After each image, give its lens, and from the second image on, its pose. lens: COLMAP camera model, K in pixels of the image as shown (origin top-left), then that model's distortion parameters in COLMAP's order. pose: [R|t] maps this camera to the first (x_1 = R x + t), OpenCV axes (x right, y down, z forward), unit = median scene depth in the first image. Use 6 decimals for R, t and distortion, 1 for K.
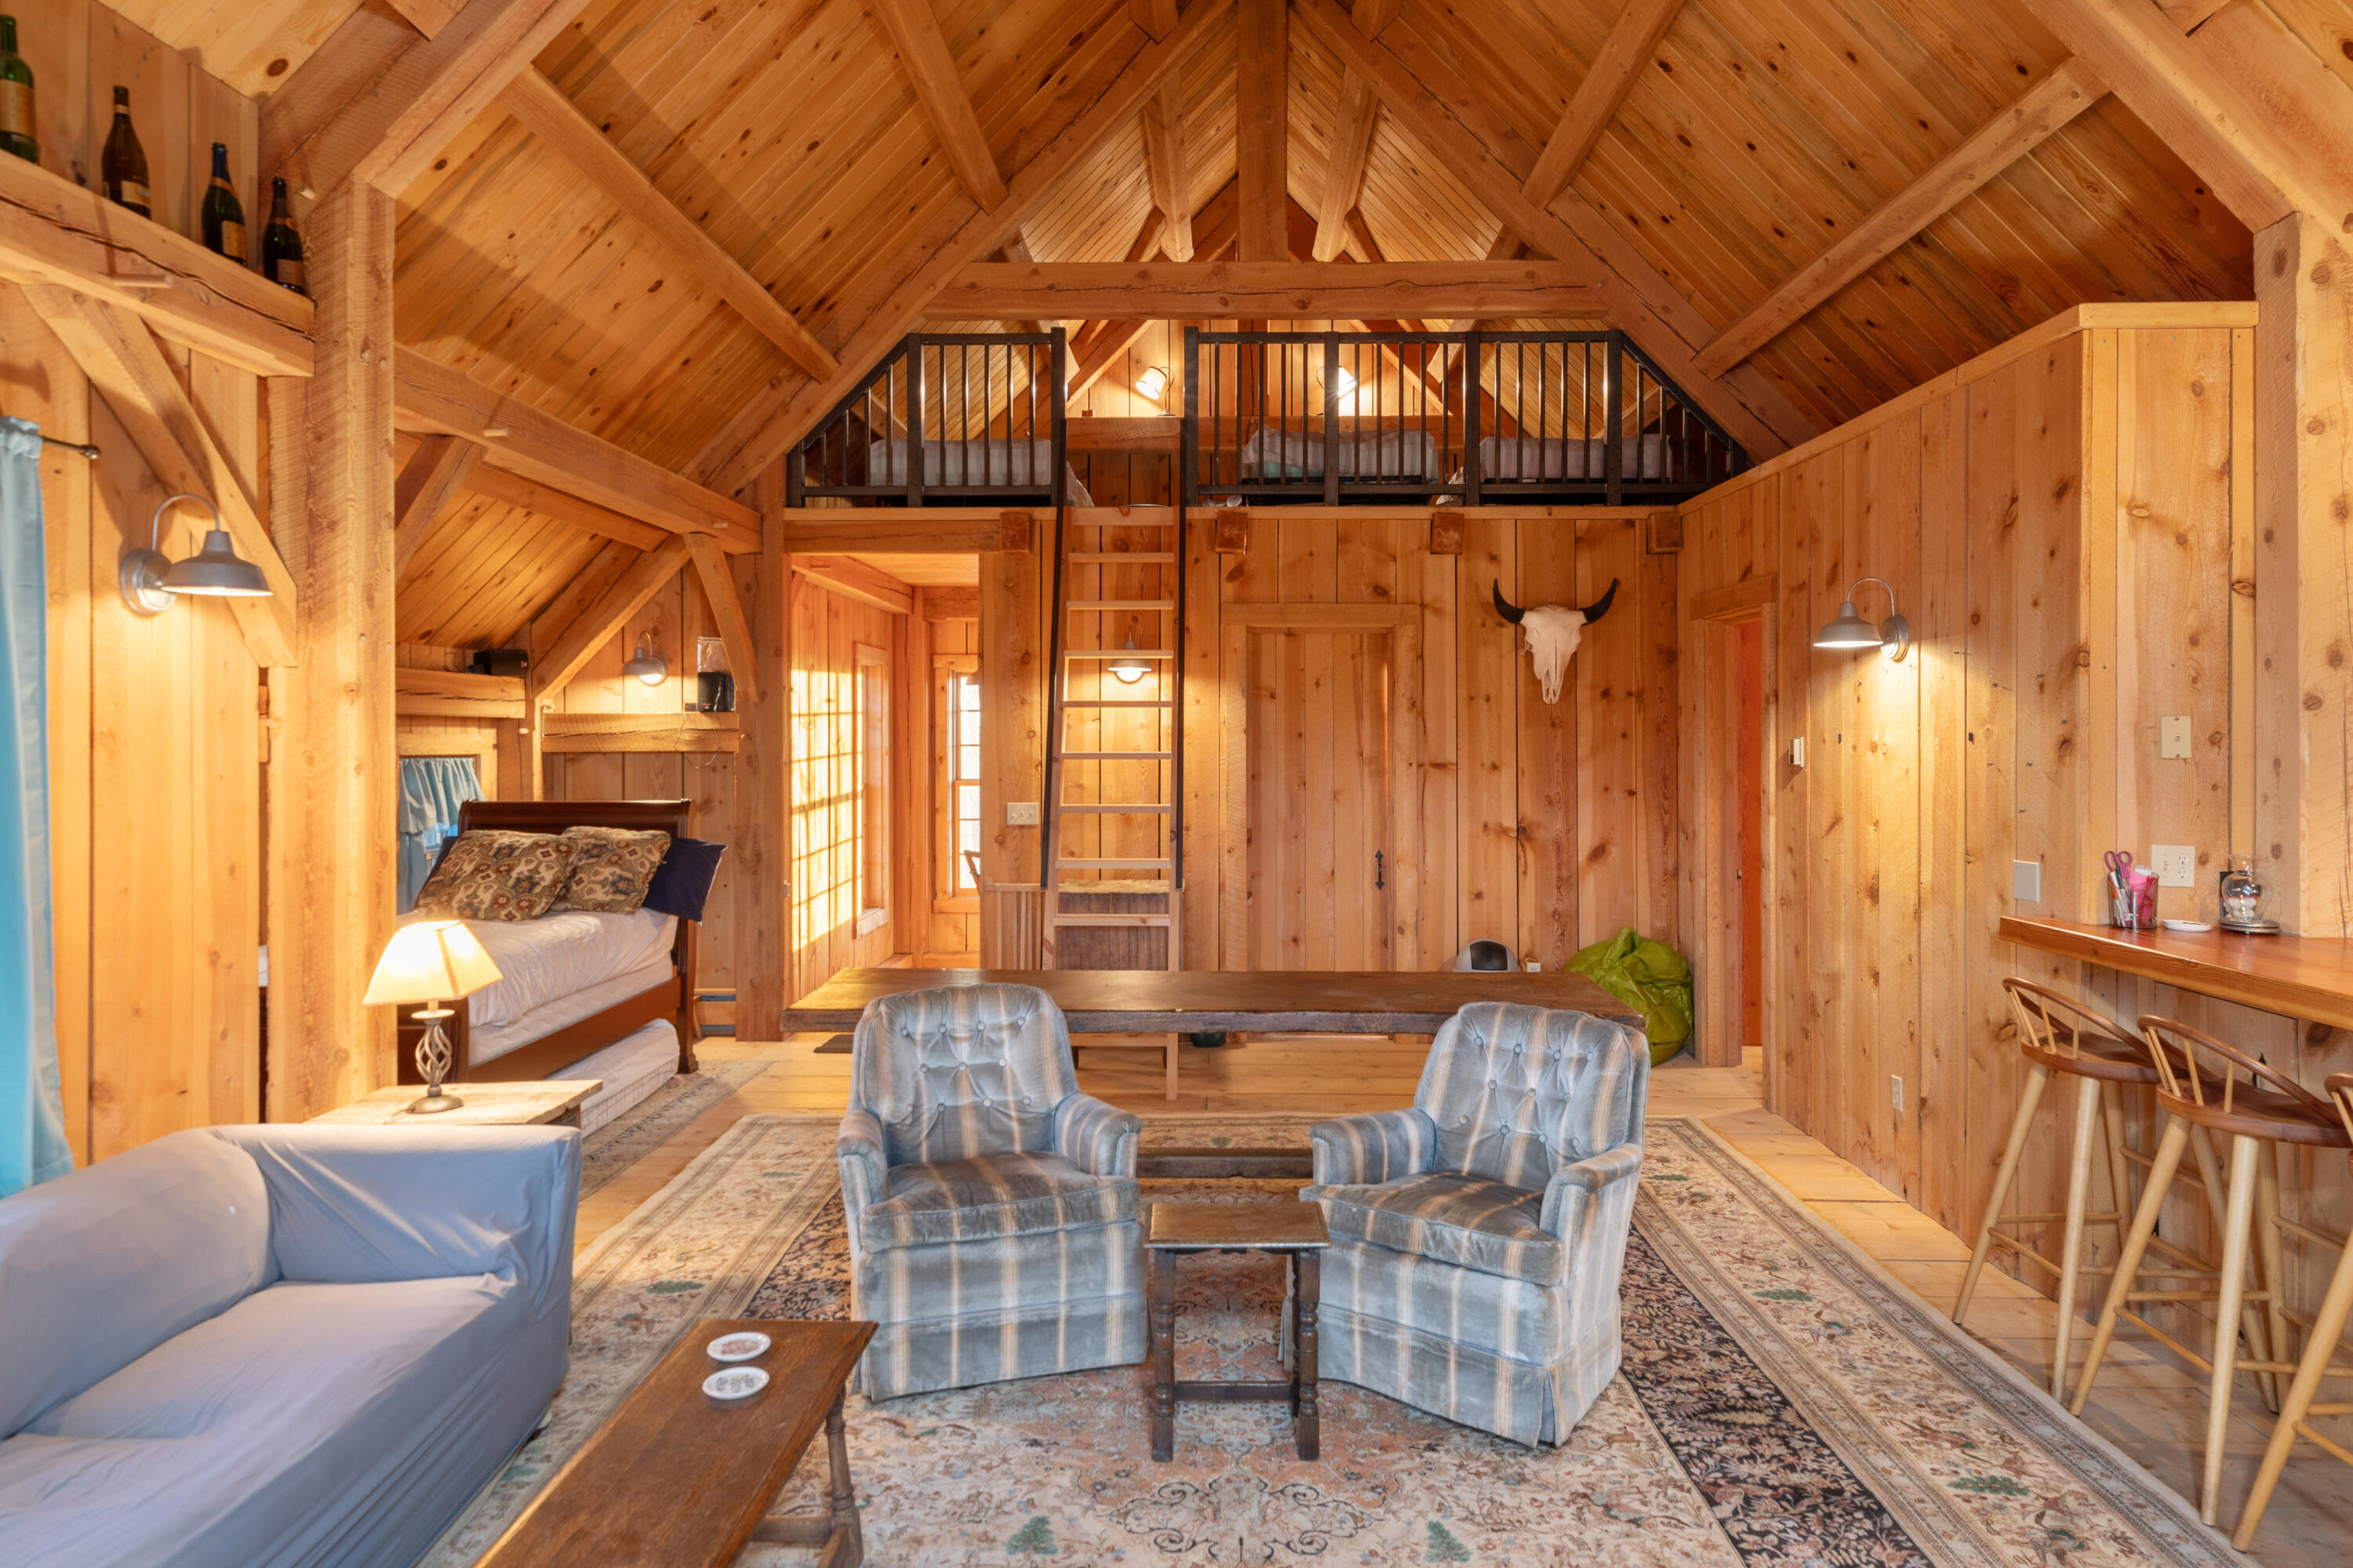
lens RADIAL K [[1498.4, 0, 1177.3], [0, 1498.4, 767.3], [0, 0, 1]] dist [-0.000529, -0.000120]
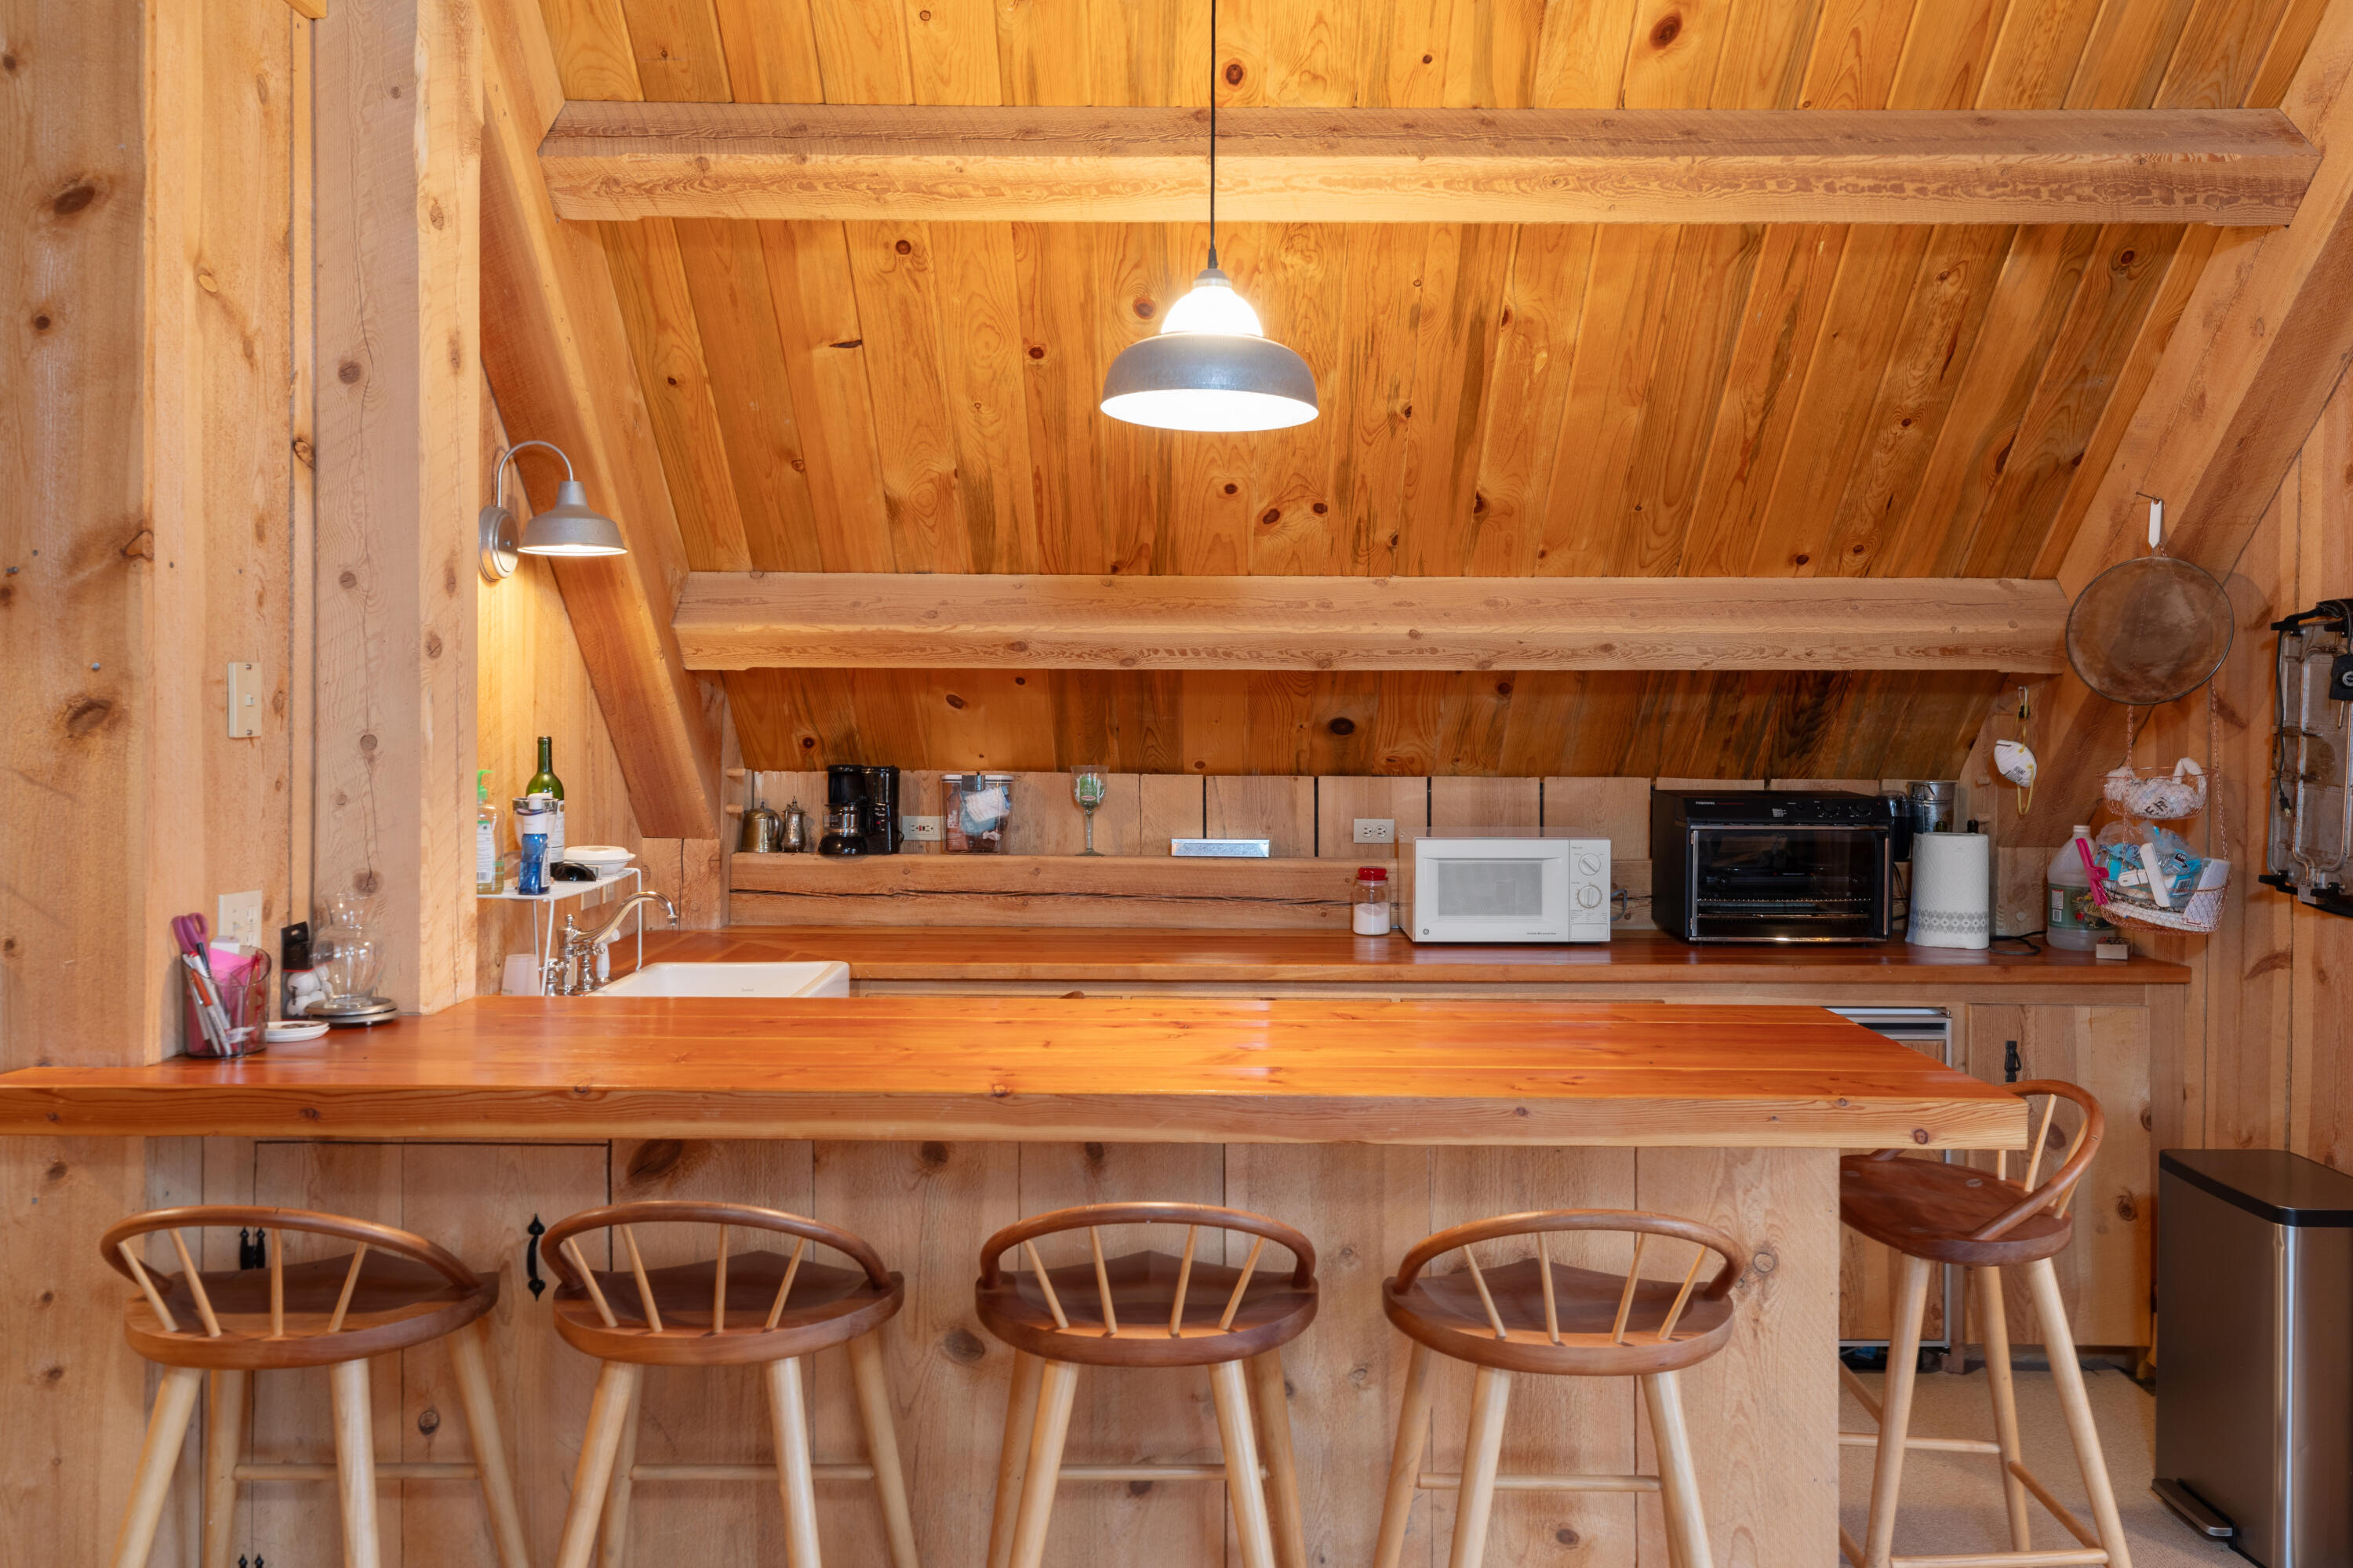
lens RADIAL K [[1697.8, 0, 1176.4], [0, 1697.8, 736.2], [0, 0, 1]] dist [-0.028587, -0.000457]
pose [[-0.017398, -0.015226, 0.999733, 0.030590], [0.020459, 0.999669, 0.015581, -0.009241], [-0.999639, 0.020724, -0.017081, 0.675724]]
